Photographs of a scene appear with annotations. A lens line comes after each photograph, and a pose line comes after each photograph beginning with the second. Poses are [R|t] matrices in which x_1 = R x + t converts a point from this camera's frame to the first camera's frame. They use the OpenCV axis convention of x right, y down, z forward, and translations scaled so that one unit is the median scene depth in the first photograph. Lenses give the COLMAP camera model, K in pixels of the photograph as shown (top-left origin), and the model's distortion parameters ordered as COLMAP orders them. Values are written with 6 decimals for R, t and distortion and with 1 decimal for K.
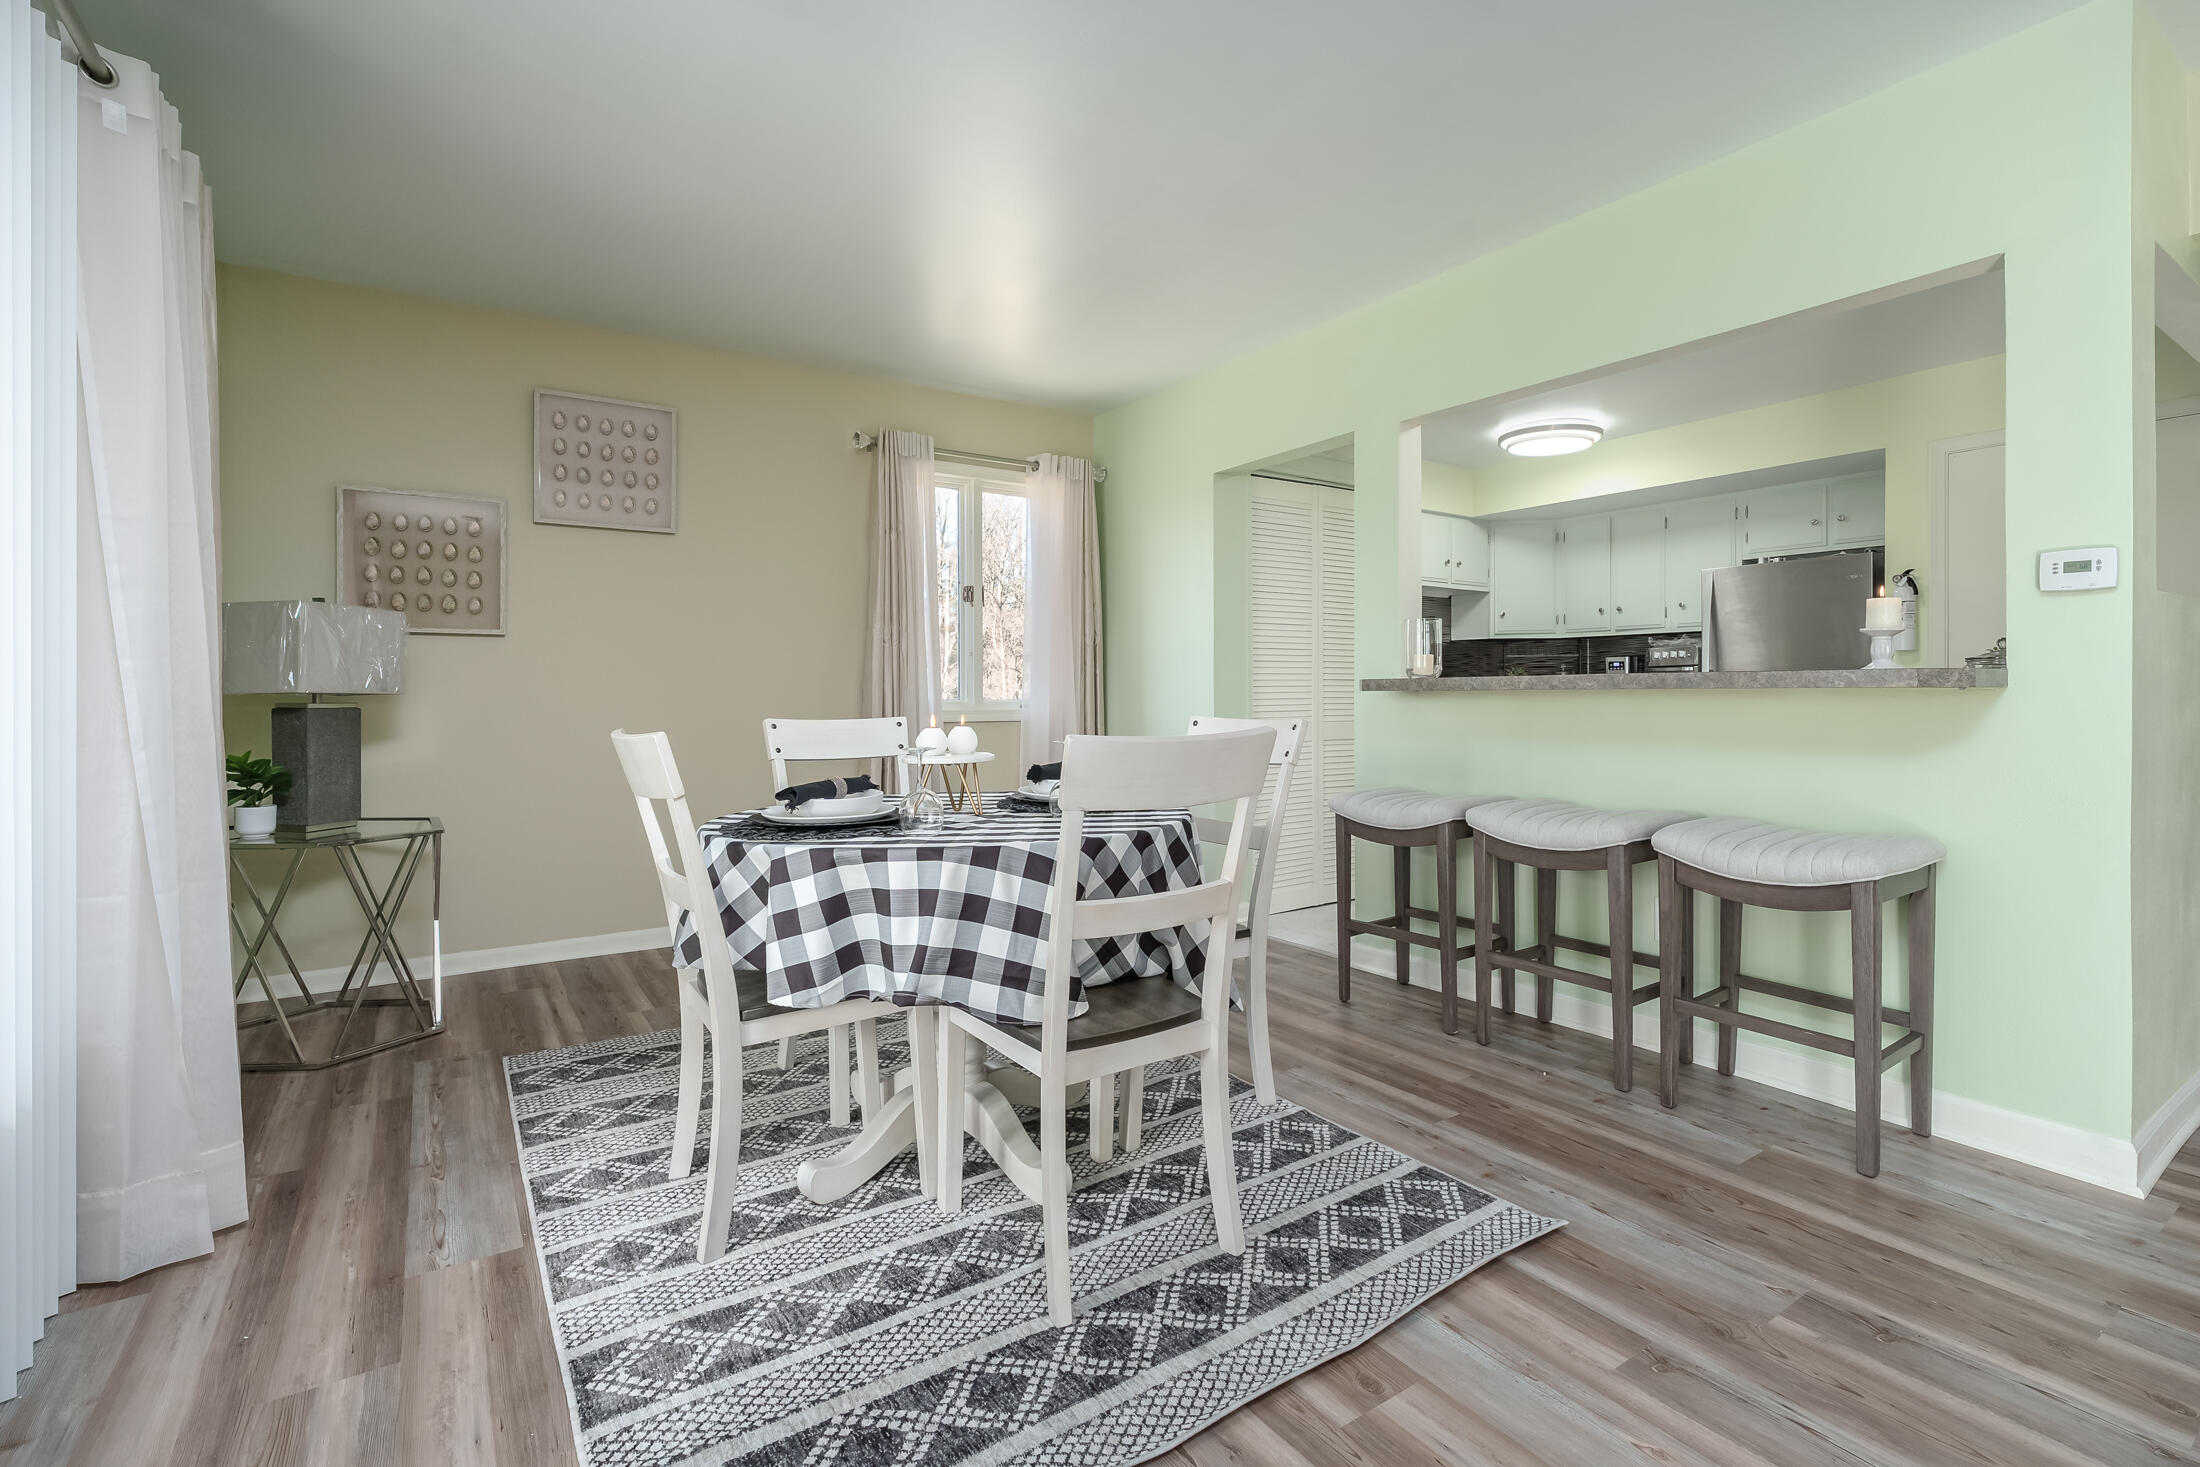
lens RADIAL K [[989.8, 0, 1101.8], [0, 989.8, 685.7], [0, 0, 1]] dist [0.000082, 0.000340]
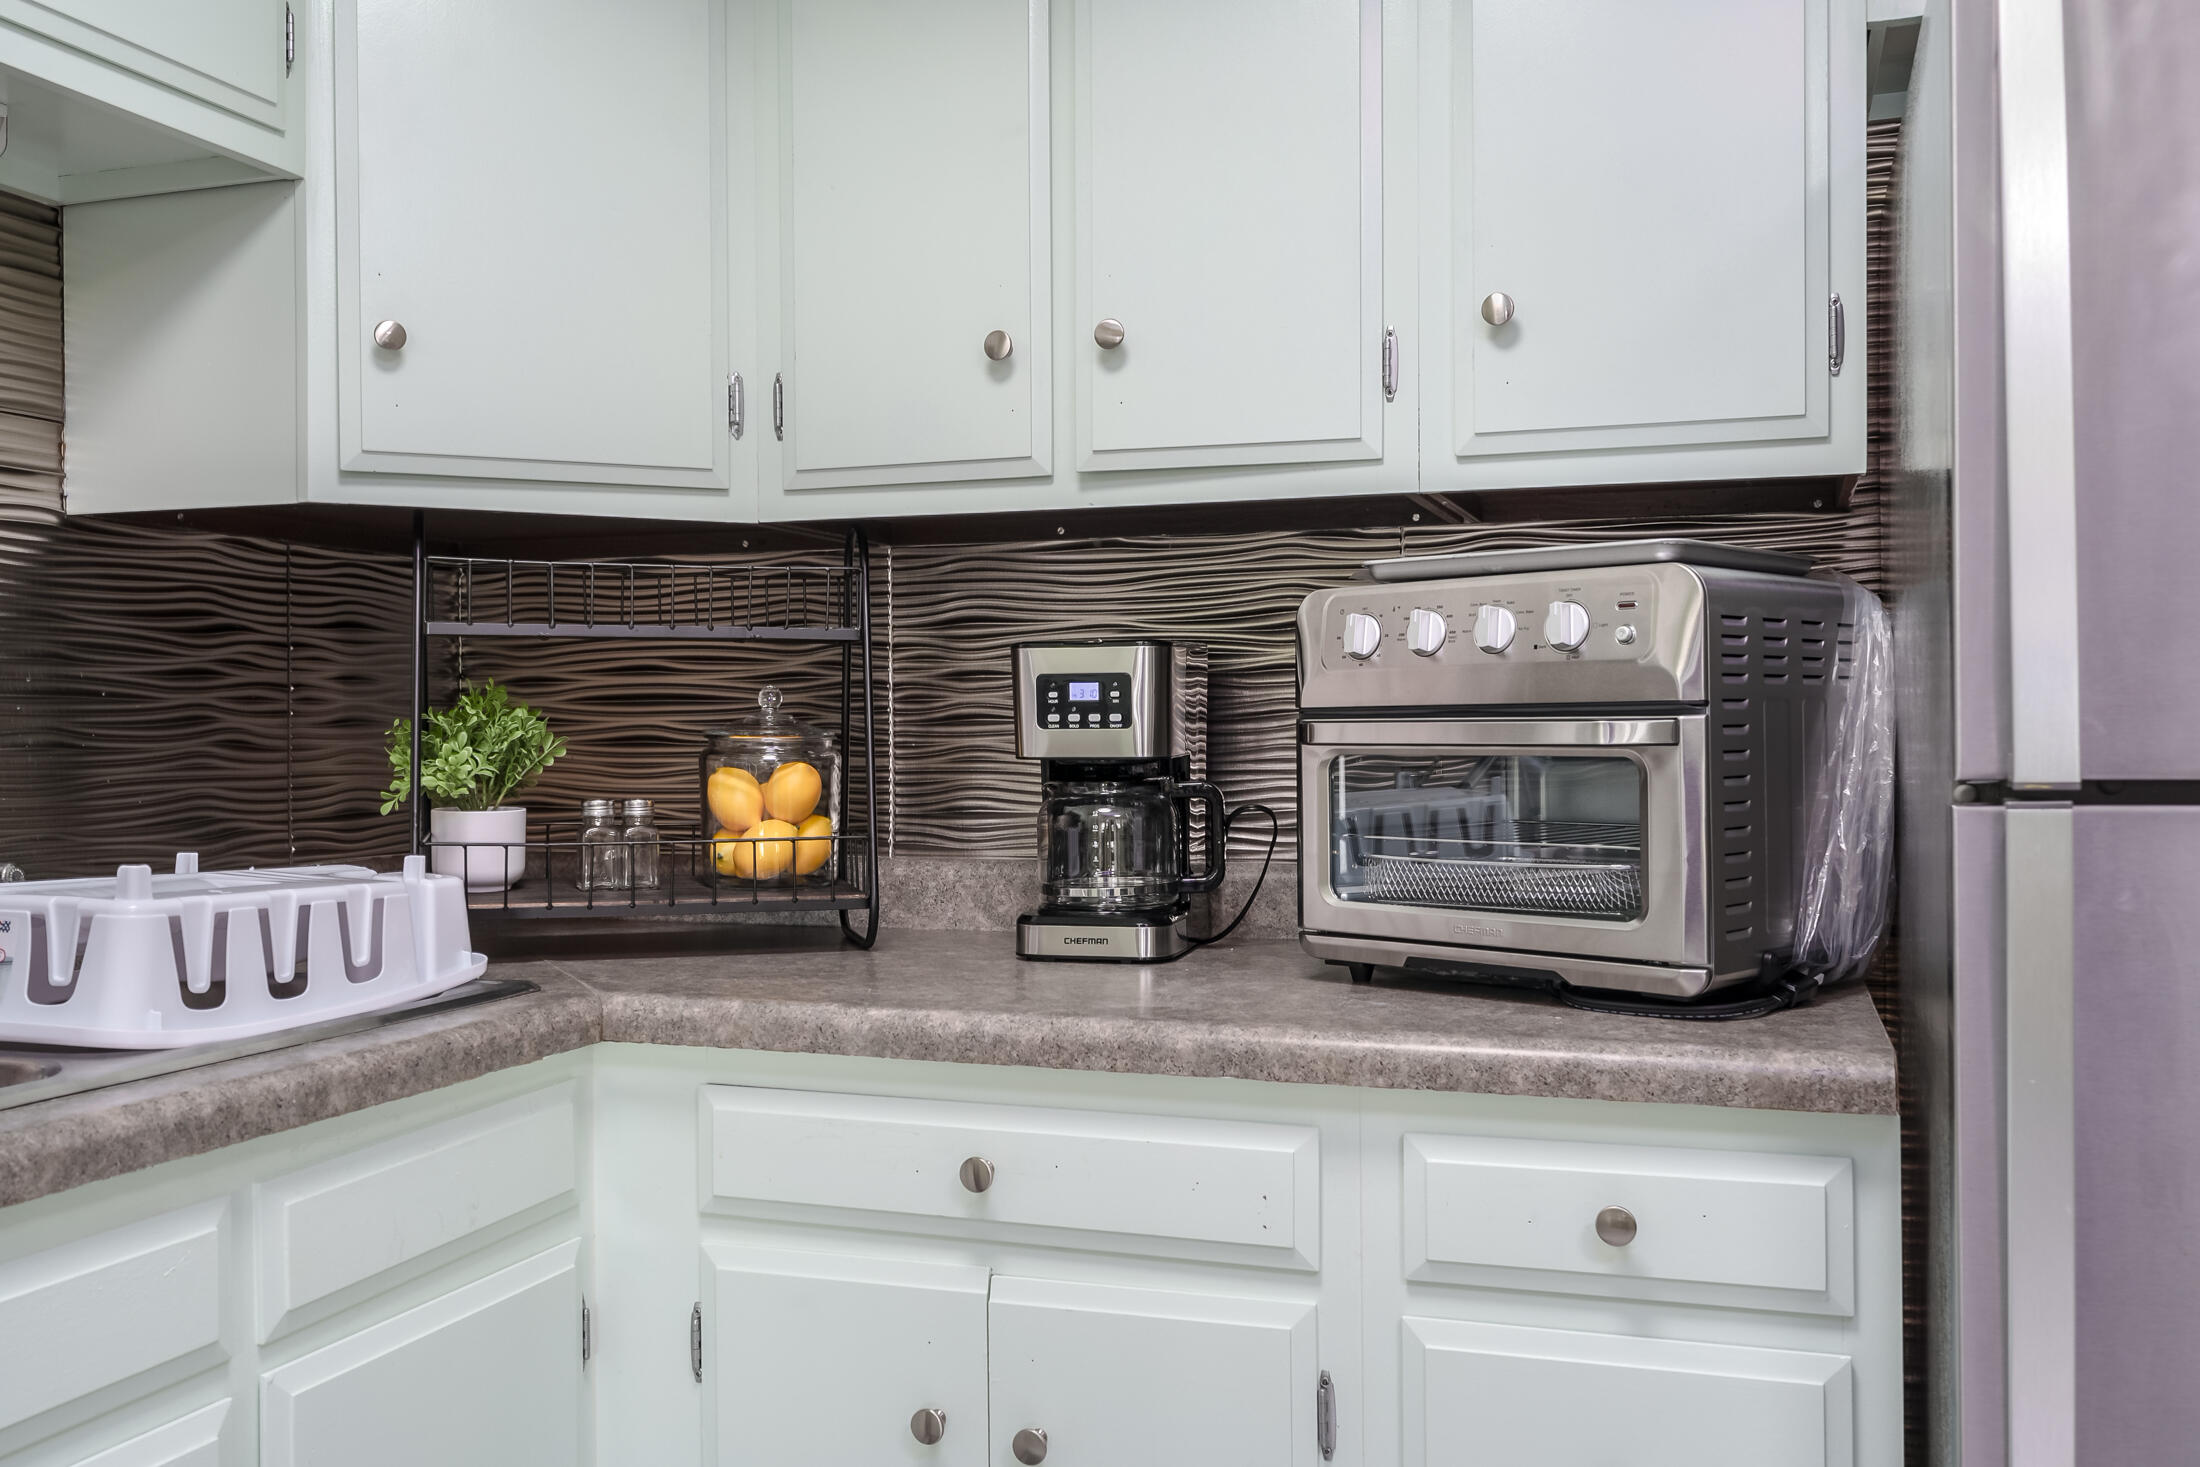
lens RADIAL K [[1915.8, 0, 1100.0], [0, 1915.8, 733.5], [0, 0, 1]] dist [-0.006330, -0.000445]
pose [[0.789681, 0.000693, 0.613518, 0.333834], [0.000764, 0.999997, -0.002113, -0.014265], [-0.613518, 0.002137, 0.789678, 0.758673]]
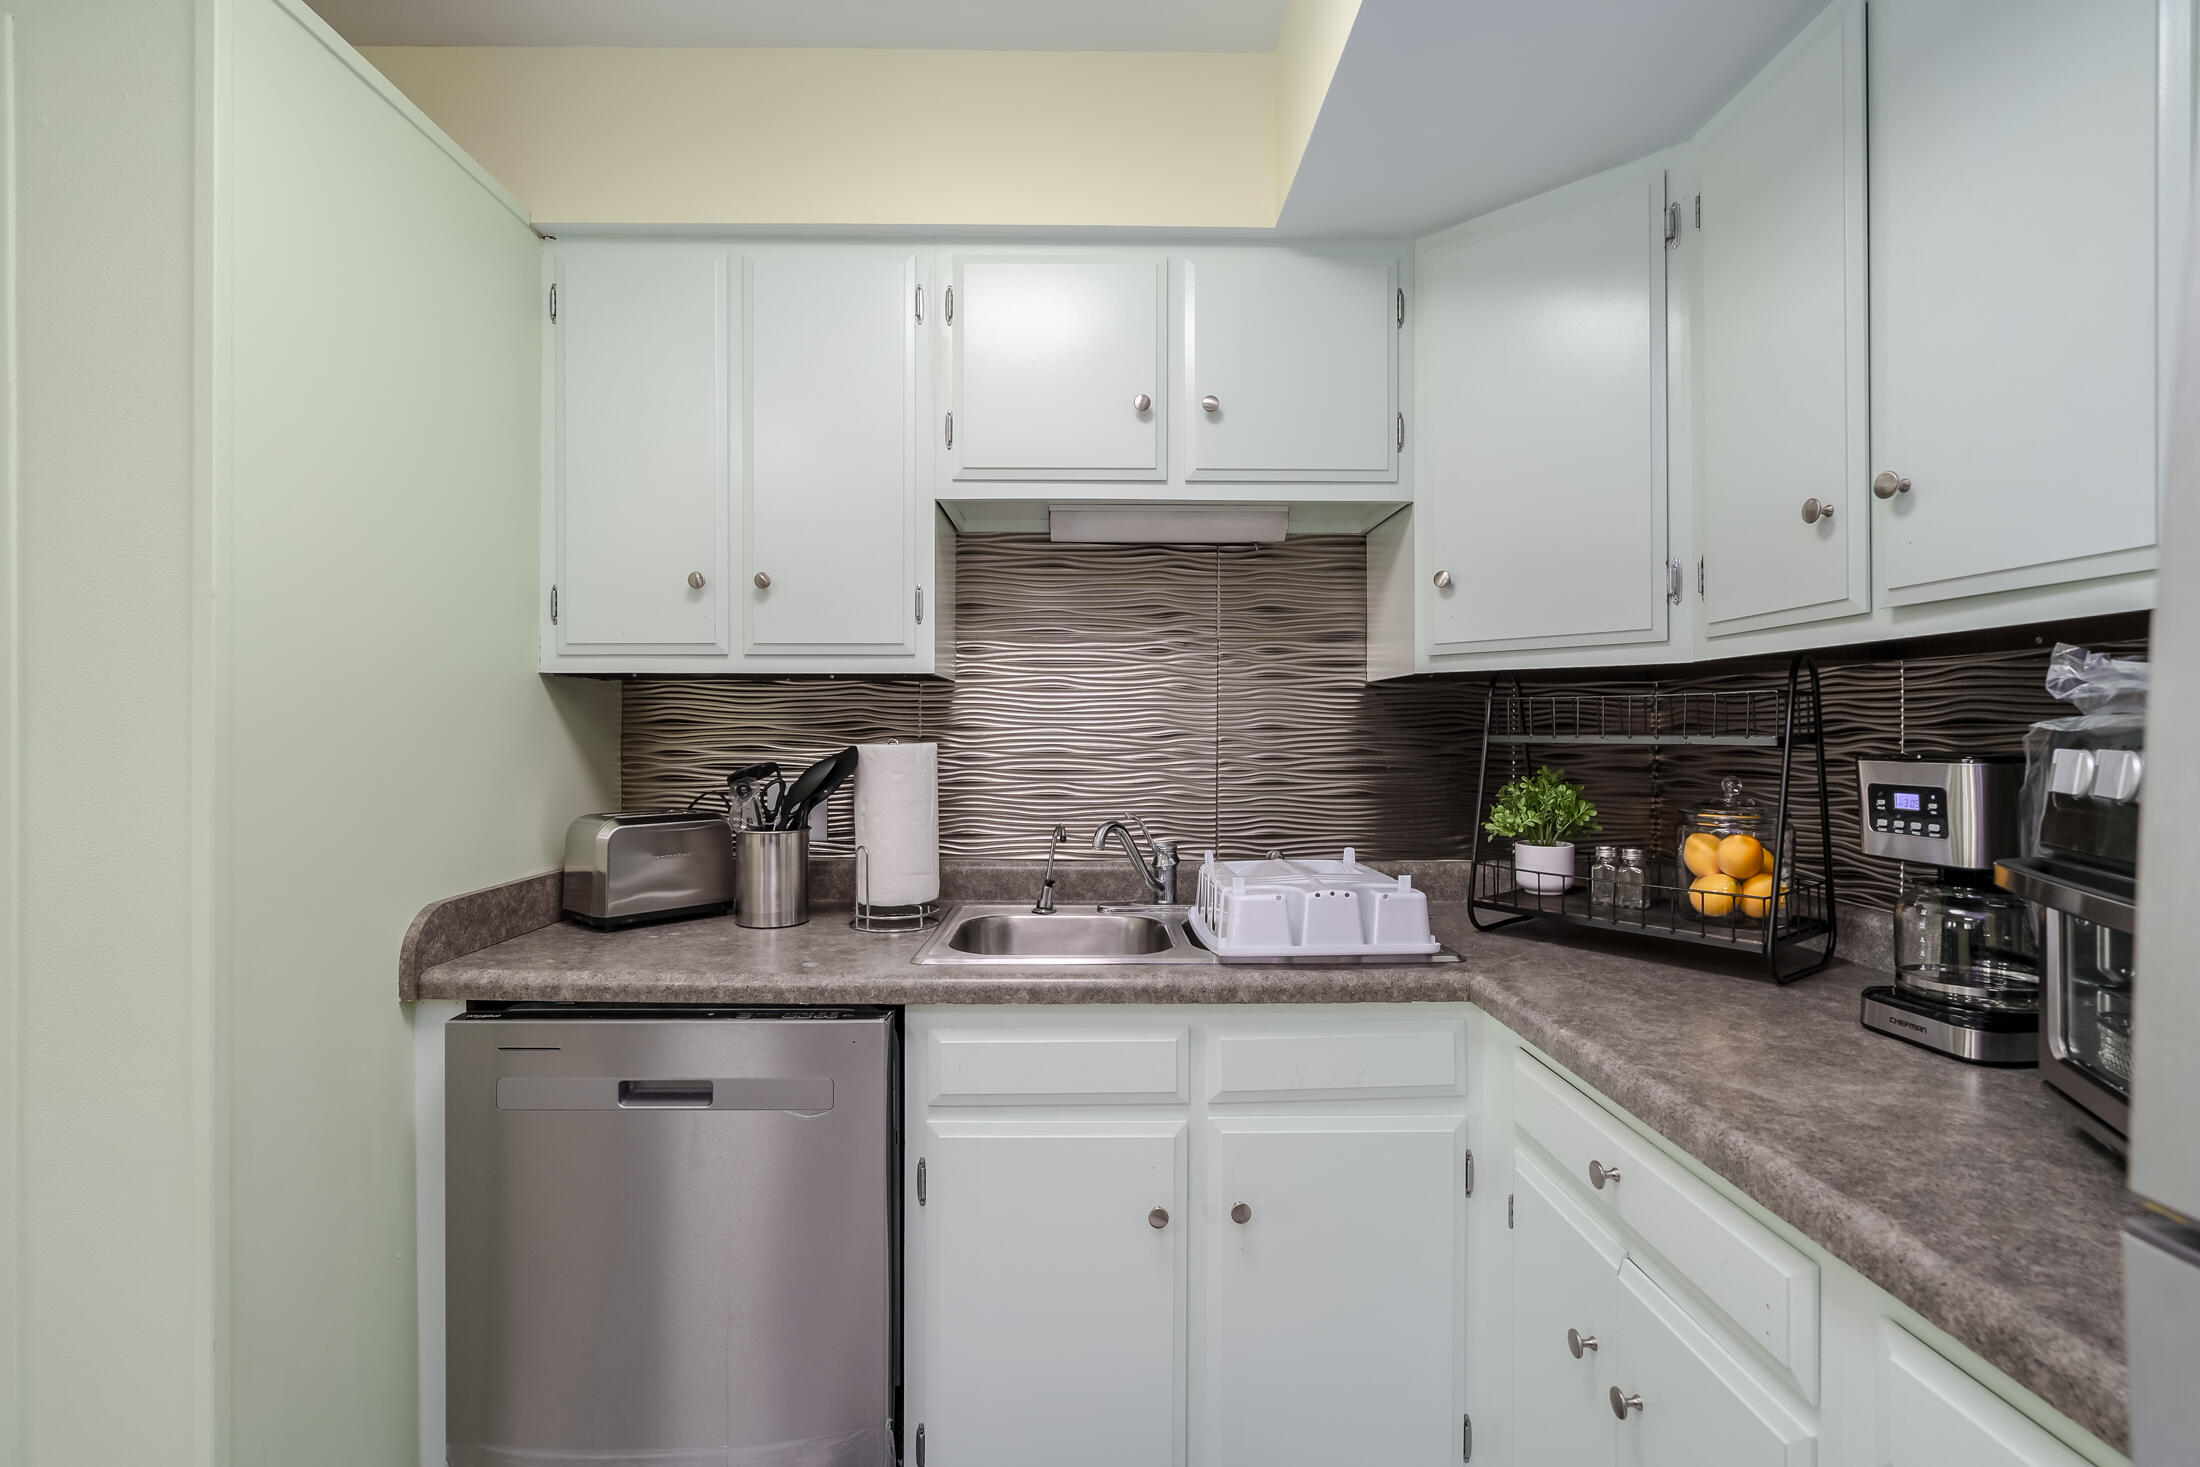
lens RADIAL K [[996.1, 0, 1089.6], [0, 996.1, 729.5], [0, 0, 1]] dist [0.000431, 0.000528]
pose [[0.837354, 0.001769, -0.546658, 0.498165], [-0.002116, 0.999998, -0.000004, -0.034588], [0.546657, 0.001160, 0.837356, 0.773469]]
